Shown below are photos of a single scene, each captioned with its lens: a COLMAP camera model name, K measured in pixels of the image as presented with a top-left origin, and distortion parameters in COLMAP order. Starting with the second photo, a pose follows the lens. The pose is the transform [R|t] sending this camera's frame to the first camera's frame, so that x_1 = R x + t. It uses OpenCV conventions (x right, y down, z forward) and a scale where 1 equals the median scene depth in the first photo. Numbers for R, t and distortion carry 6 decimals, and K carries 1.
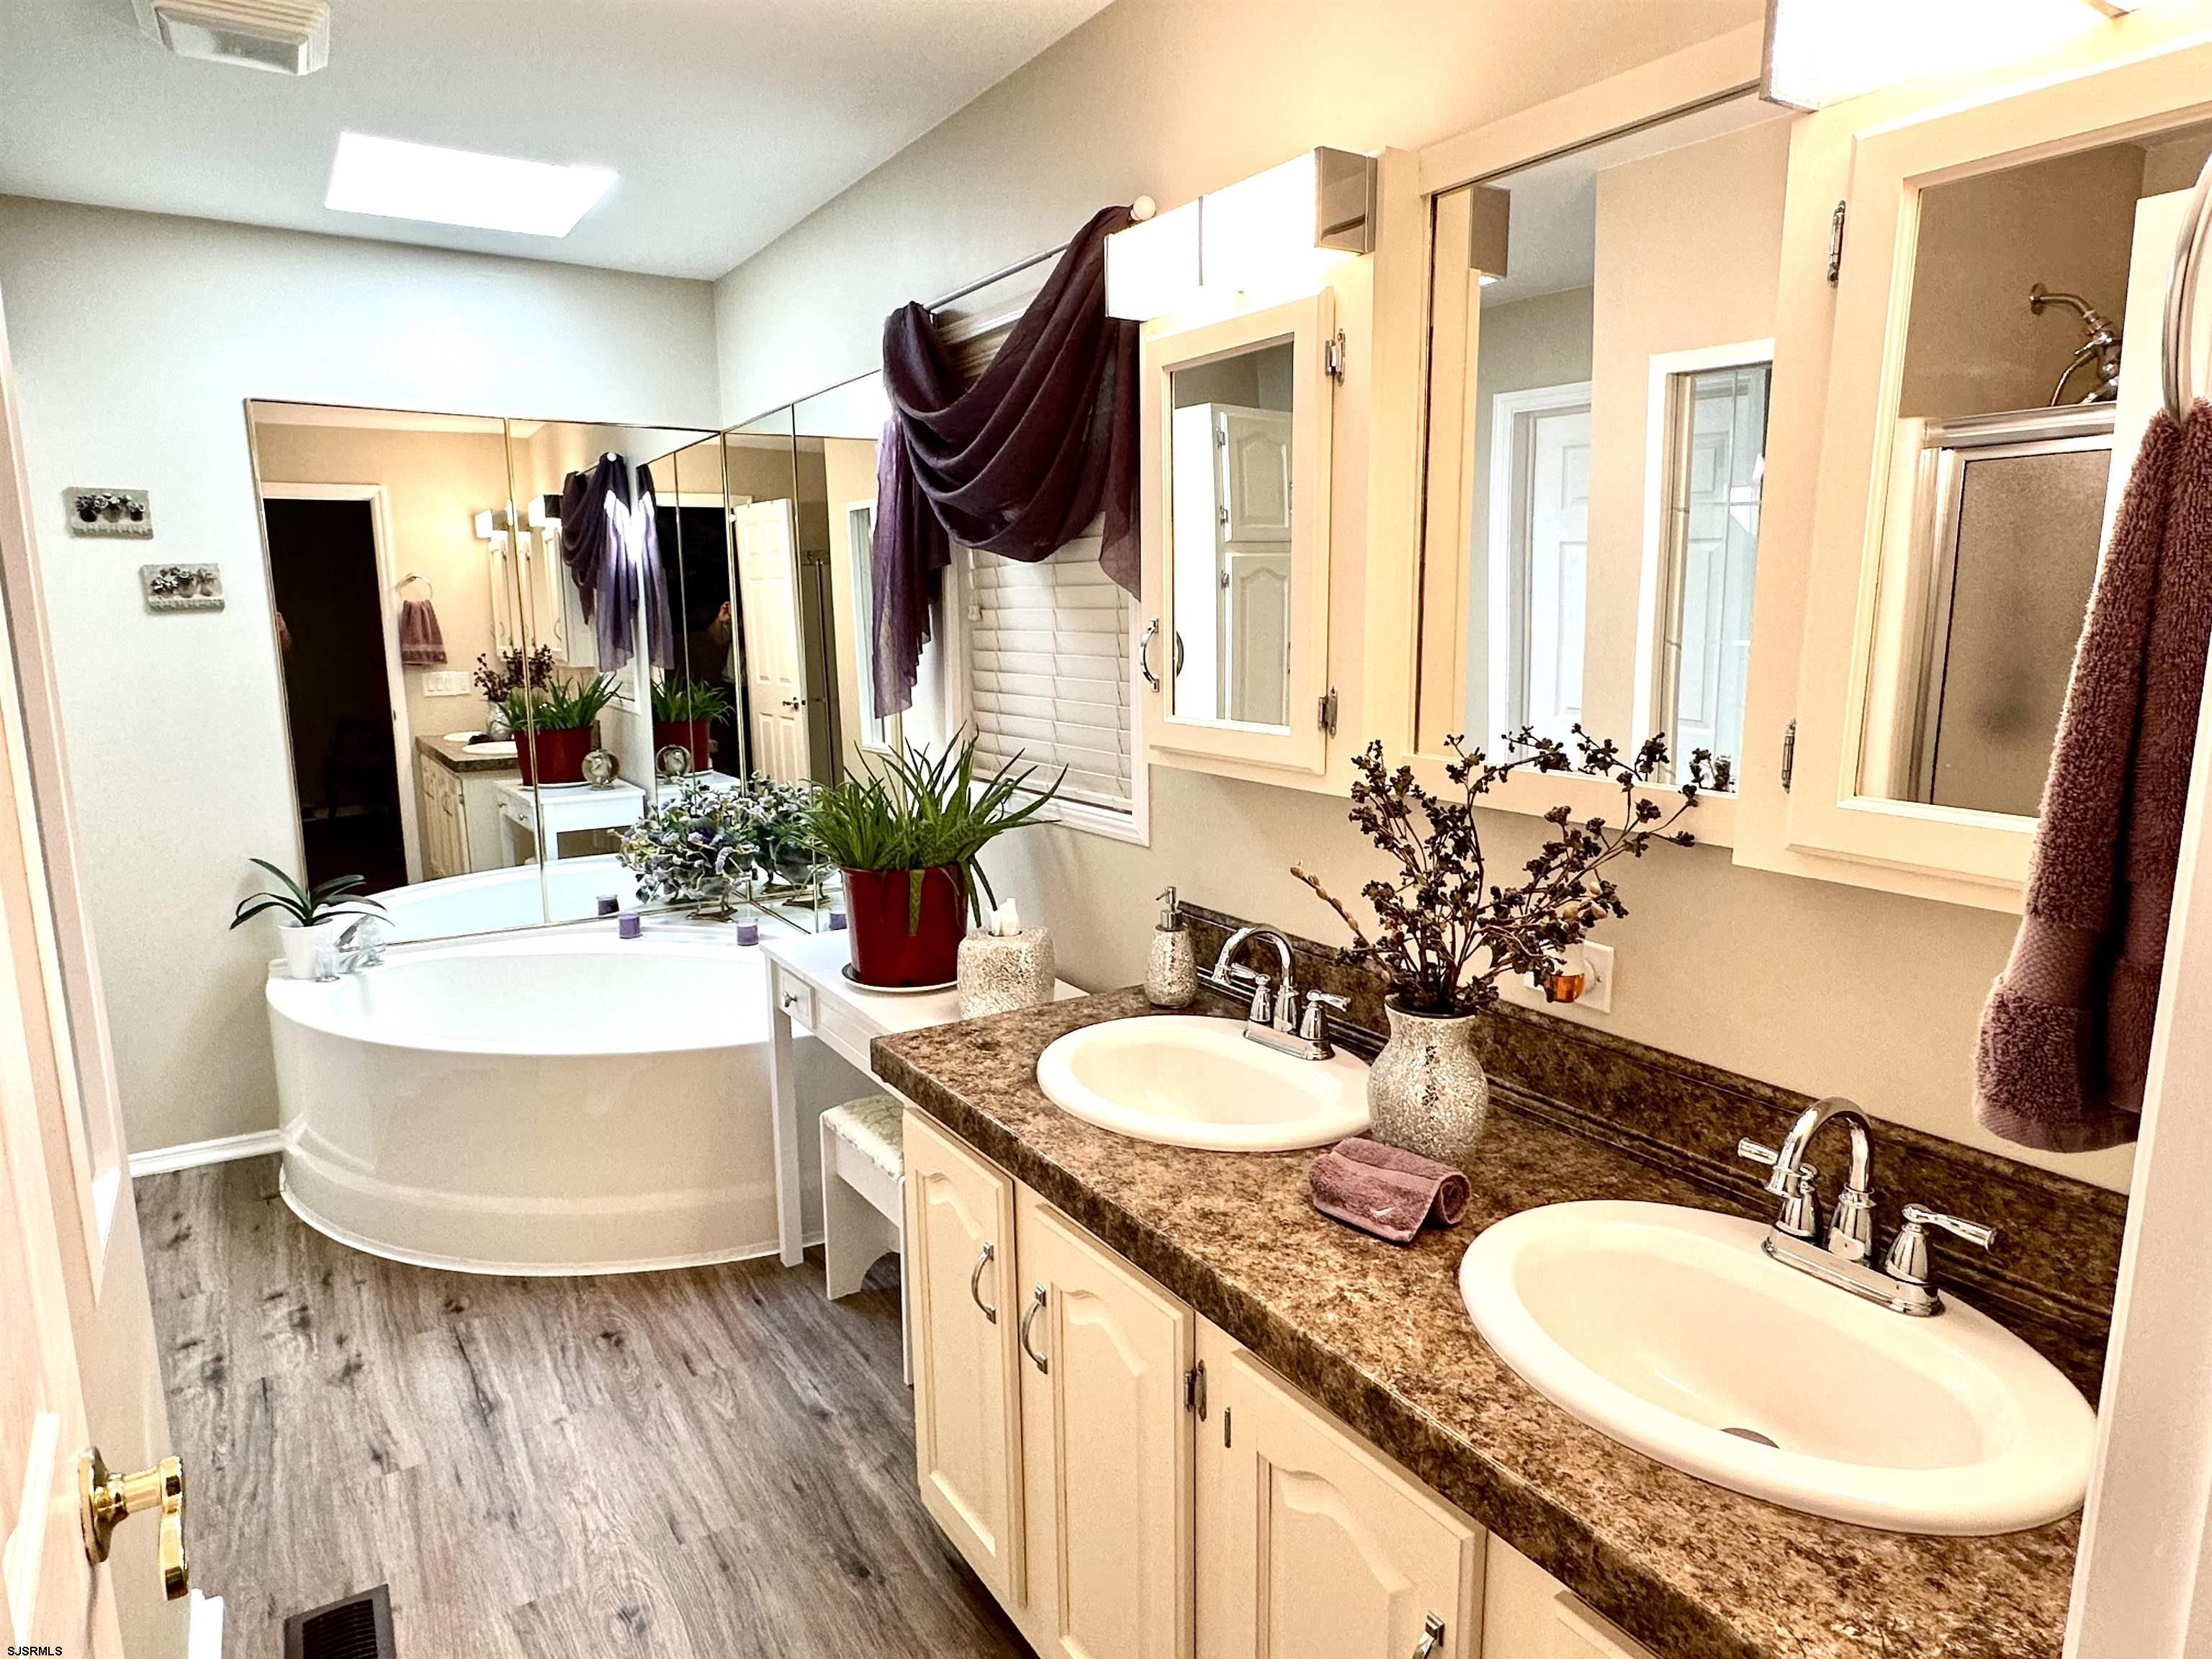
lens RADIAL K [[1329.1, 0, 1106.0], [0, 1329.1, 829.5], [0, 0, 1]] dist [-0.001823, 0.000812]
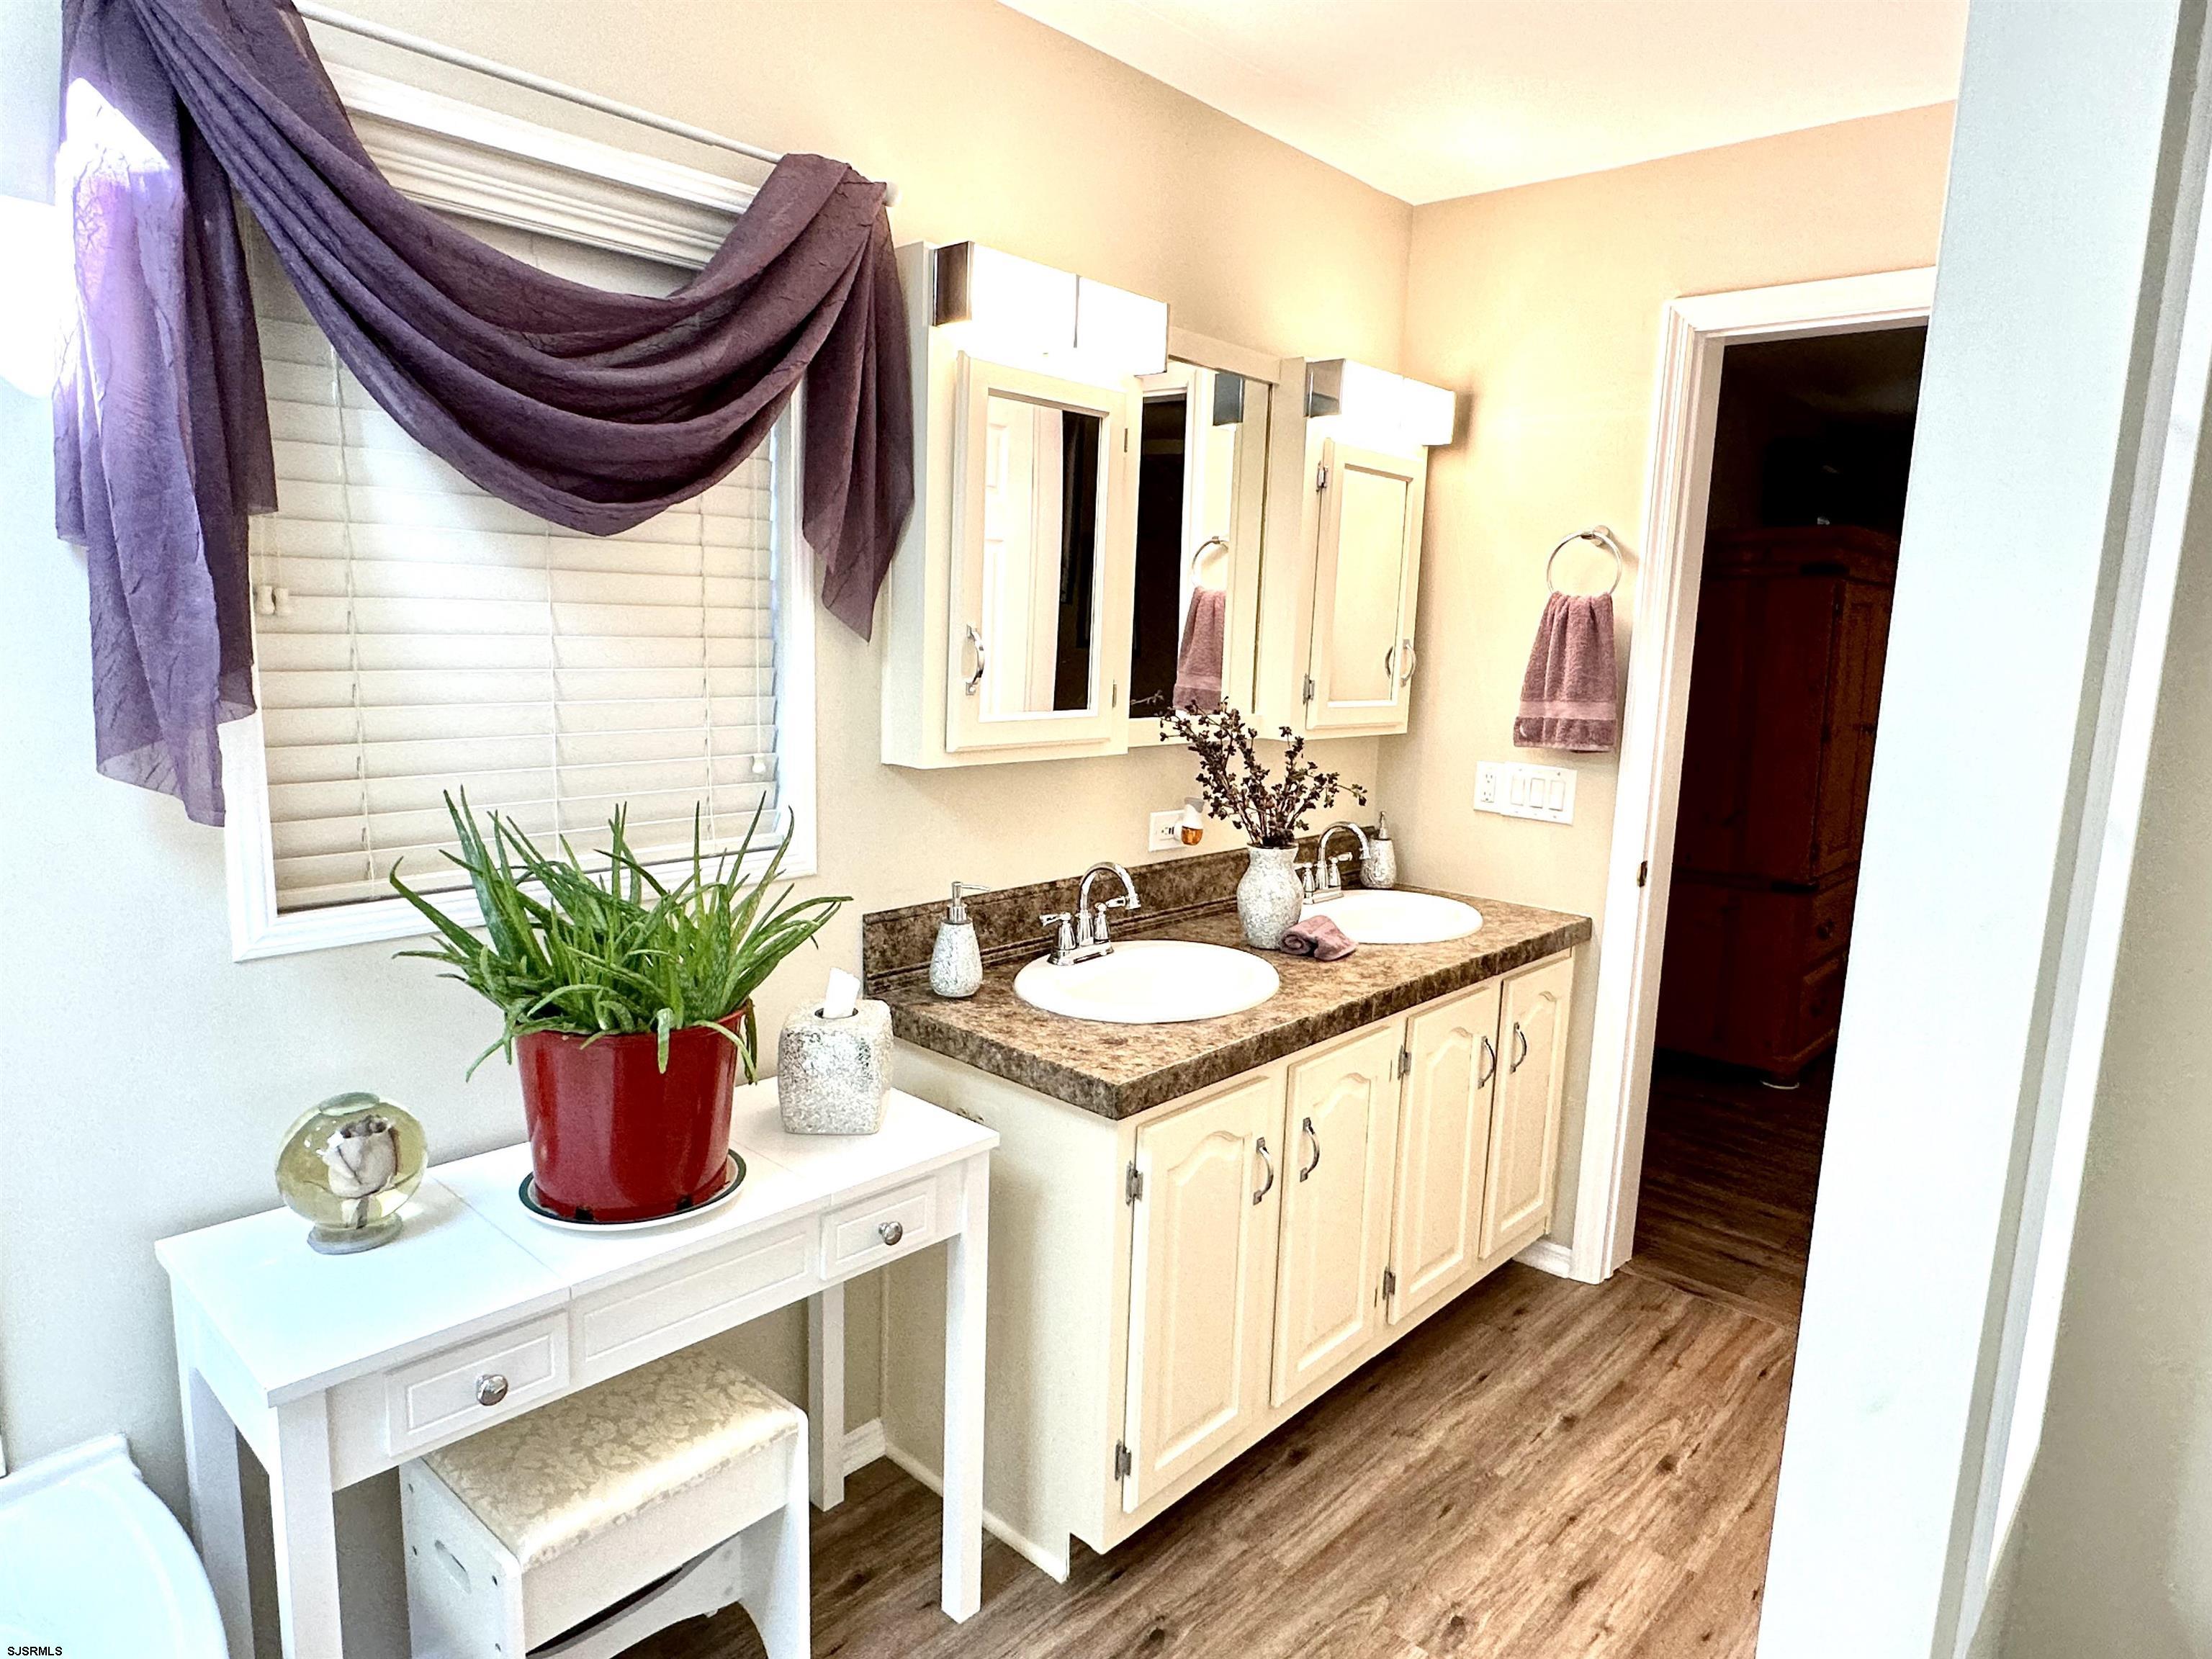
lens RADIAL K [[1329.1, 0, 1106.0], [0, 1329.1, 829.5], [0, 0, 1]] dist [-0.001823, 0.000812]
pose [[-0.256933, -0.152580, 0.954309, -1.278867], [0.136098, 0.971905, 0.192036, -0.238856], [-0.956798, 0.179220, -0.228948, 1.486476]]
